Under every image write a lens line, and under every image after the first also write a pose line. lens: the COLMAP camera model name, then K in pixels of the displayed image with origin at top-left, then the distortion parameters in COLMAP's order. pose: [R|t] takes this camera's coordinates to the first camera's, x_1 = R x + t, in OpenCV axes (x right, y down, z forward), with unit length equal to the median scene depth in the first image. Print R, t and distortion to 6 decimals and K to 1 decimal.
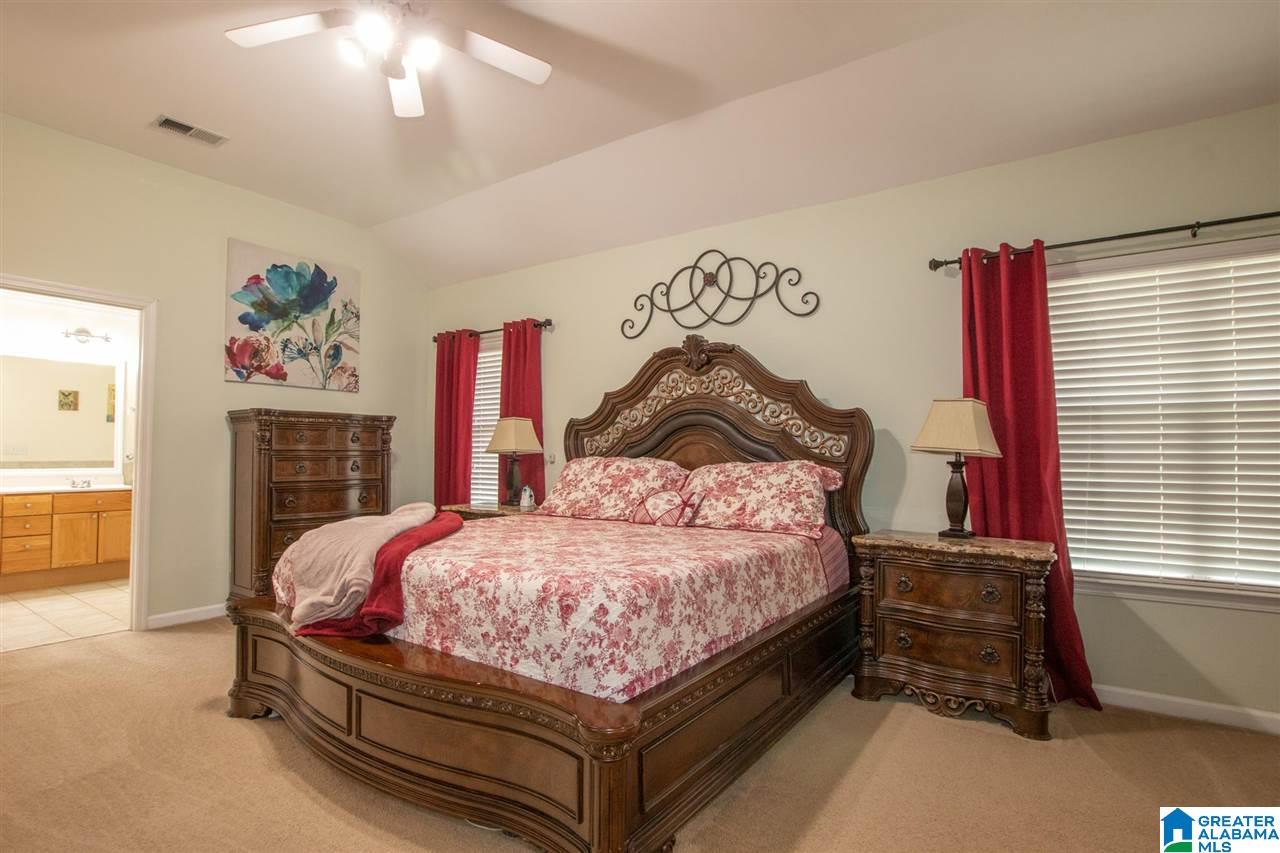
lens RADIAL K [[606.7, 0, 617.7], [0, 606.7, 434.2], [0, 0, 1]] dist [-0.024182, 0.001197]
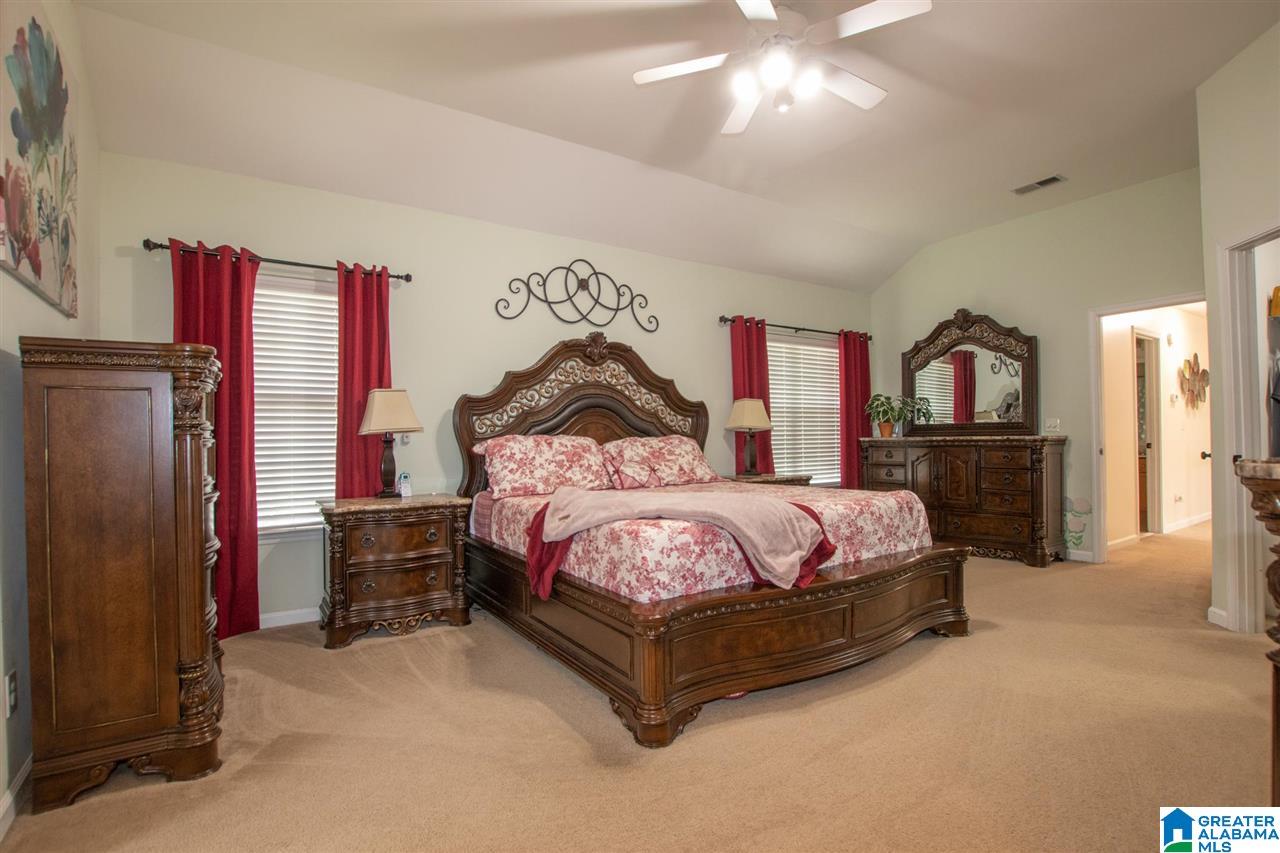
lens RADIAL K [[606.7, 0, 617.7], [0, 606.7, 434.2], [0, 0, 1]] dist [-0.024182, 0.001197]
pose [[0.384679, -0.008597, 0.923010, -0.969731], [-0.016716, 0.999728, 0.016278, 0.017840], [-0.922899, -0.021691, 0.384431, 0.502926]]
